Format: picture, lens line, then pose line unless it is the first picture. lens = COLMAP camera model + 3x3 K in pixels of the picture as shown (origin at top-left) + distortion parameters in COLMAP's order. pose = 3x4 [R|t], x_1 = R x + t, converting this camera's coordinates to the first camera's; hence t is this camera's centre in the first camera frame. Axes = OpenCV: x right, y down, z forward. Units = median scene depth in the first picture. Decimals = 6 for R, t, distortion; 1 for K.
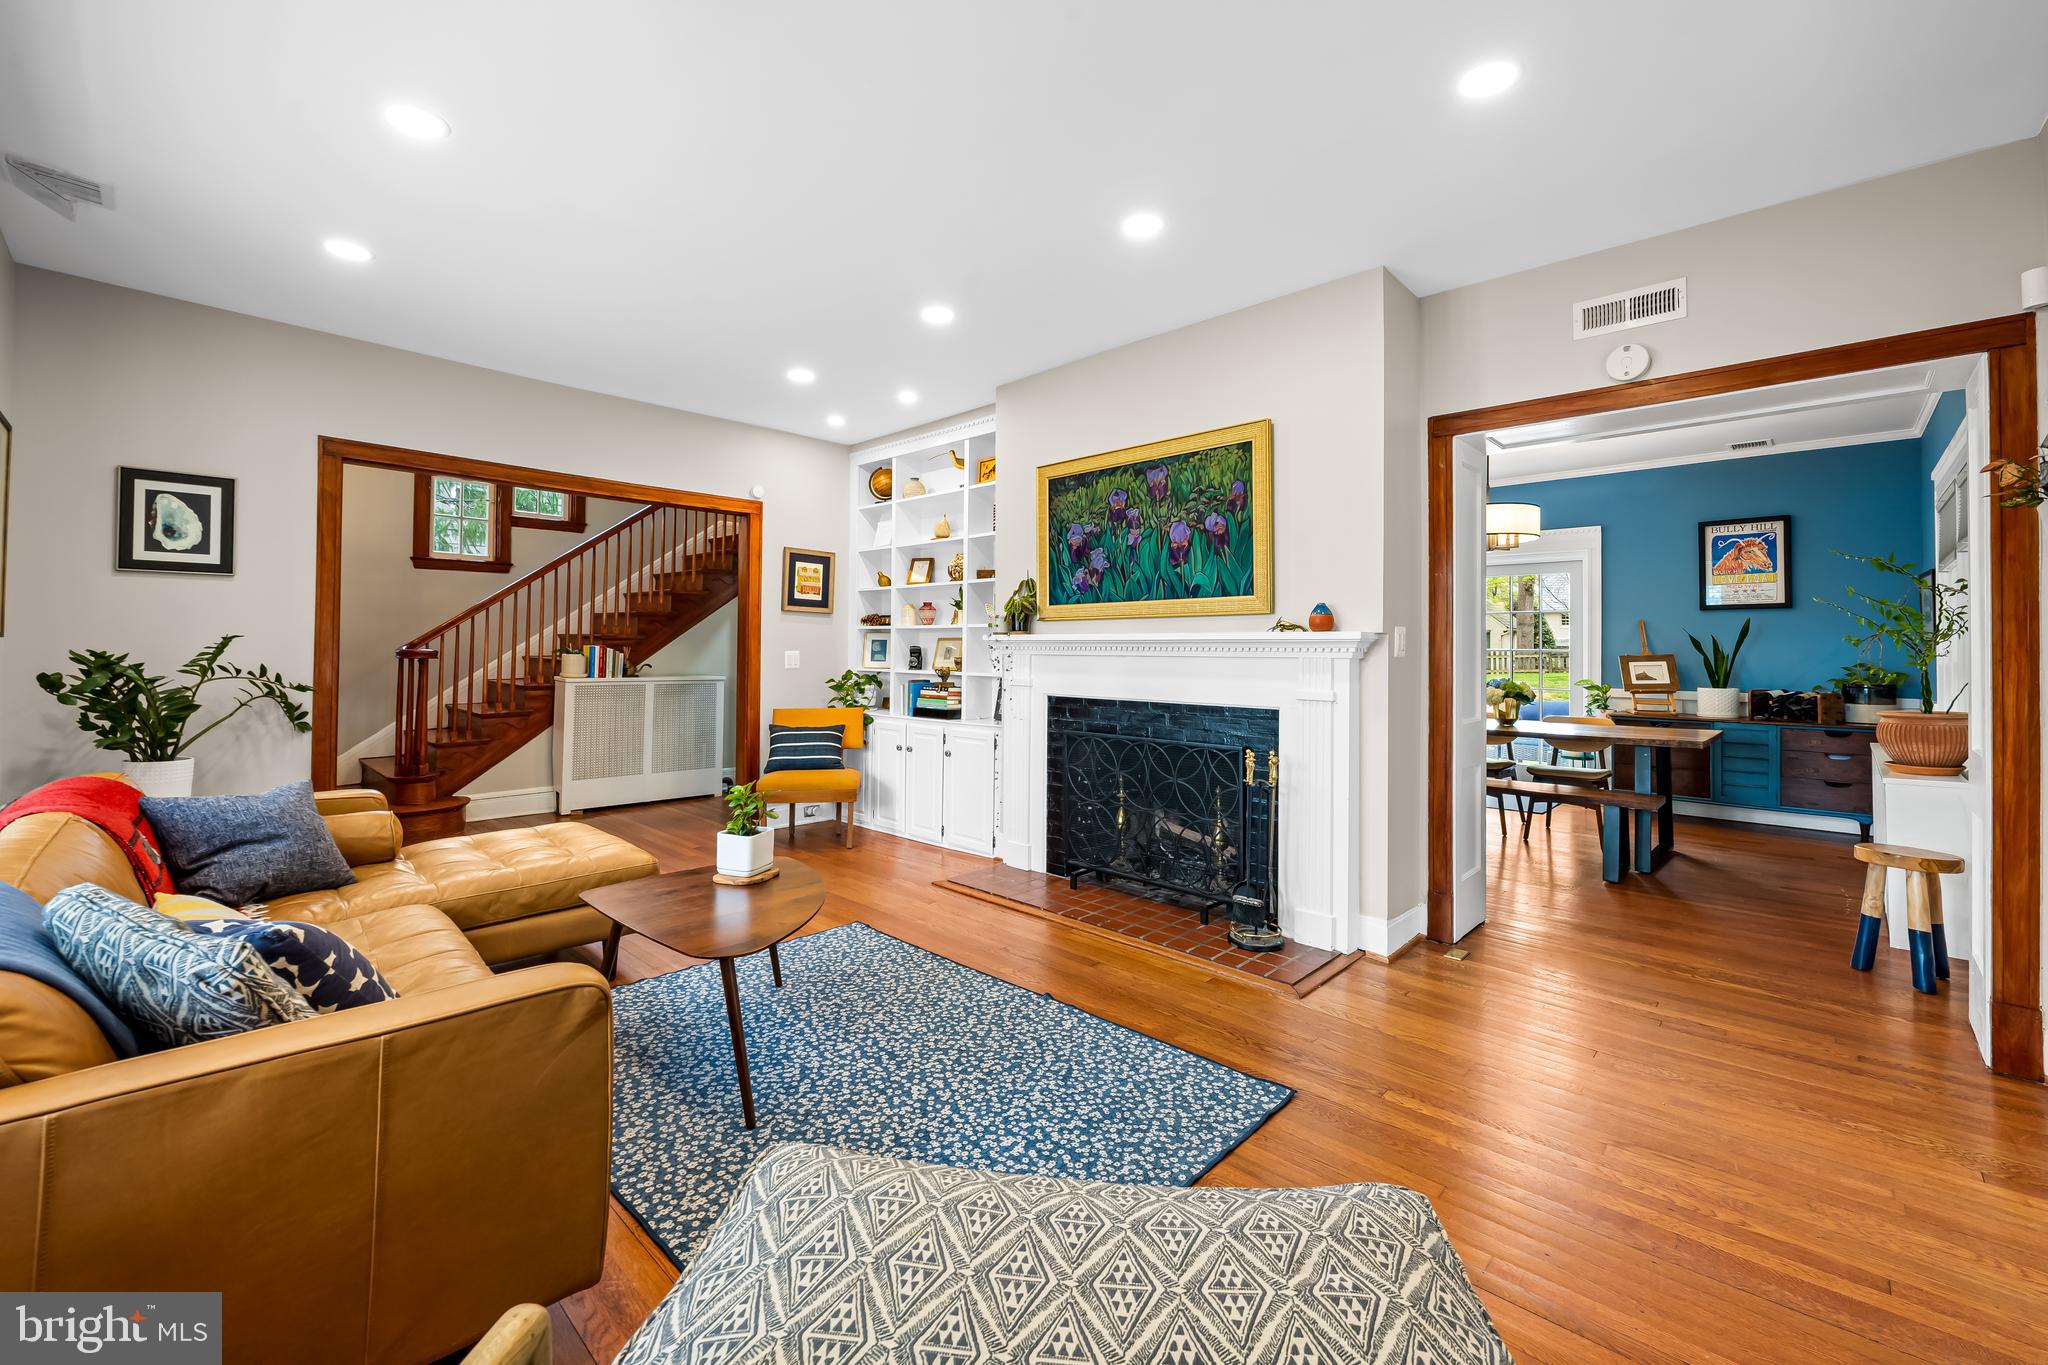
lens RADIAL K [[839.8, 0, 1026.1], [0, 839.8, 632.3], [0, 0, 1]] dist [0.002699, -0.000065]
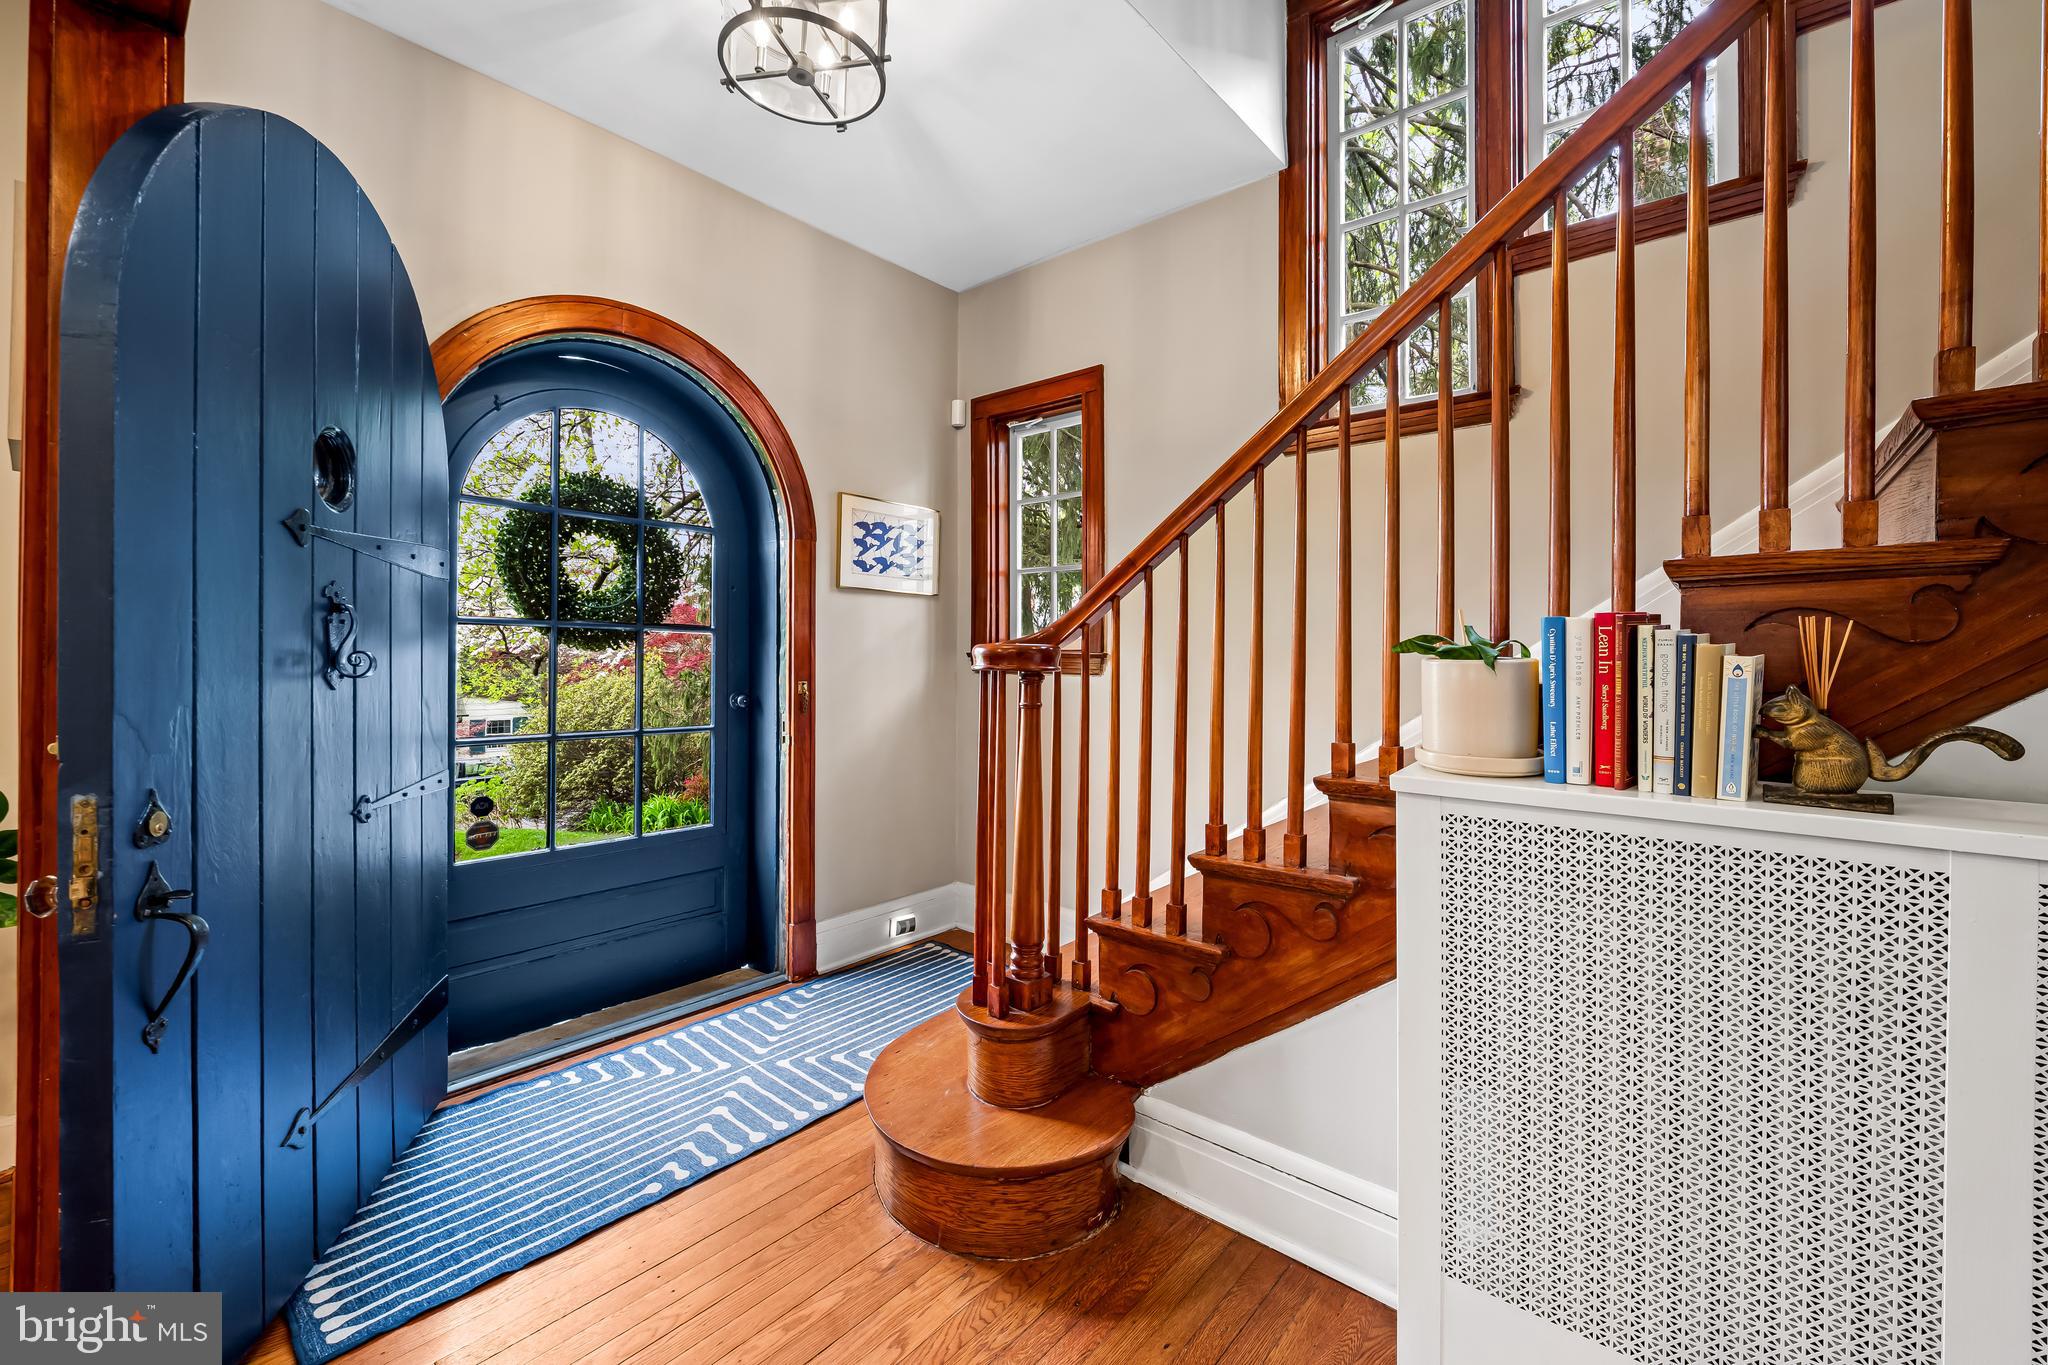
lens RADIAL K [[839.8, 0, 1026.1], [0, 839.8, 632.3], [0, 0, 1]] dist [0.002699, -0.000065]
pose [[0.052913, -0.035348, -0.997973, -0.534777], [0.018623, 0.999234, -0.034405, 0.040137], [0.998425, -0.016765, 0.053531, 1.423551]]
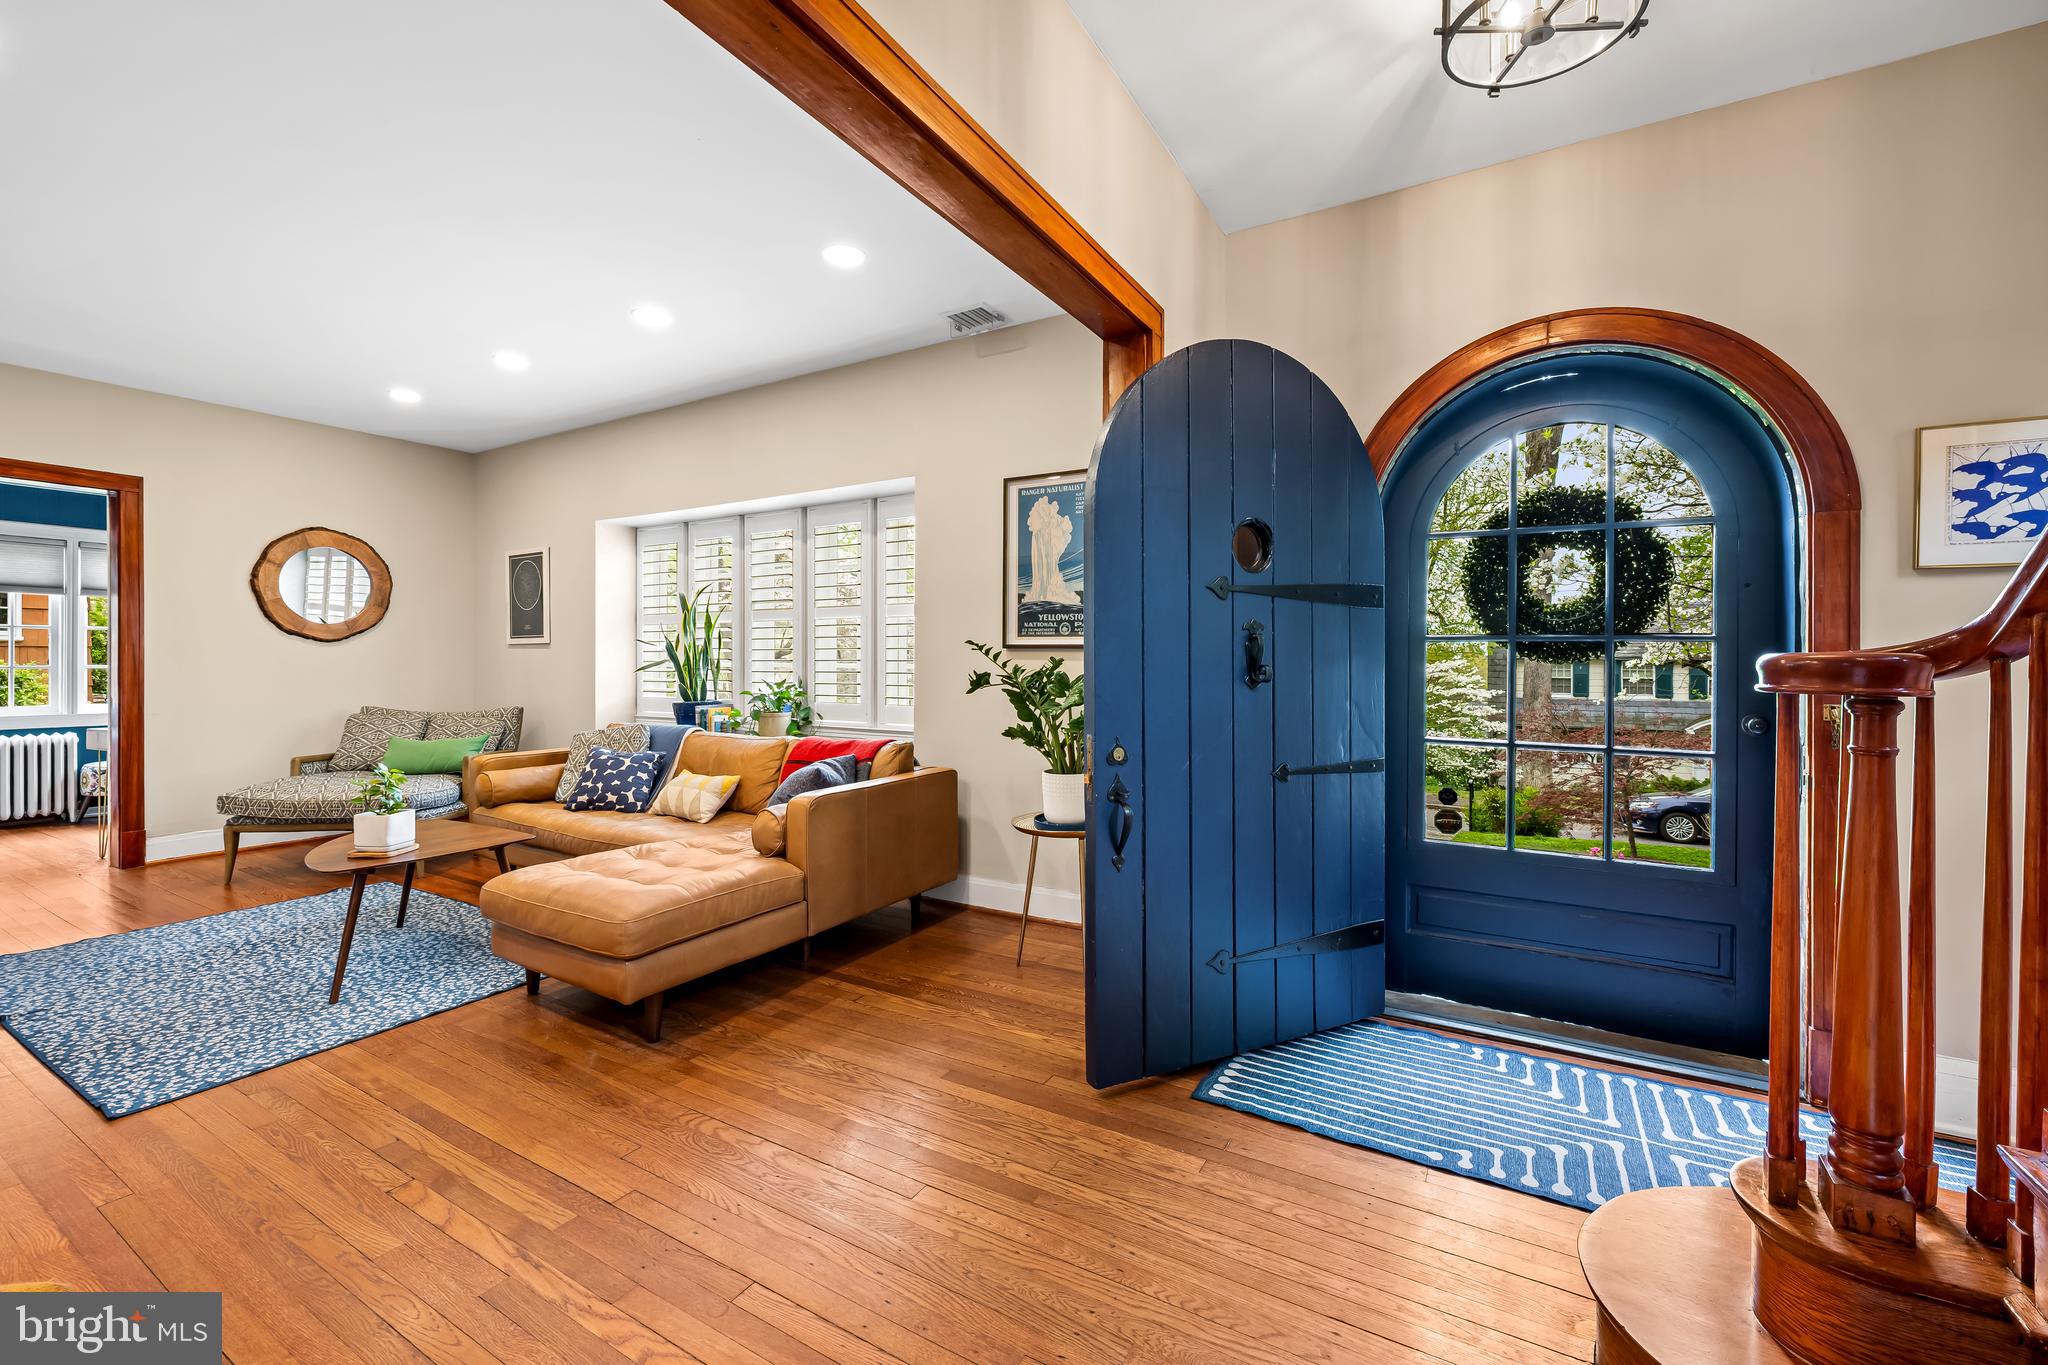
lens RADIAL K [[839.8, 0, 1026.1], [0, 839.8, 632.3], [0, 0, 1]] dist [0.002699, -0.000065]
pose [[-0.972475, -0.018864, -0.232241, -0.657930], [-0.005400, 0.998274, -0.058472, 0.042815], [0.232944, -0.055608, -0.970899, 1.693824]]
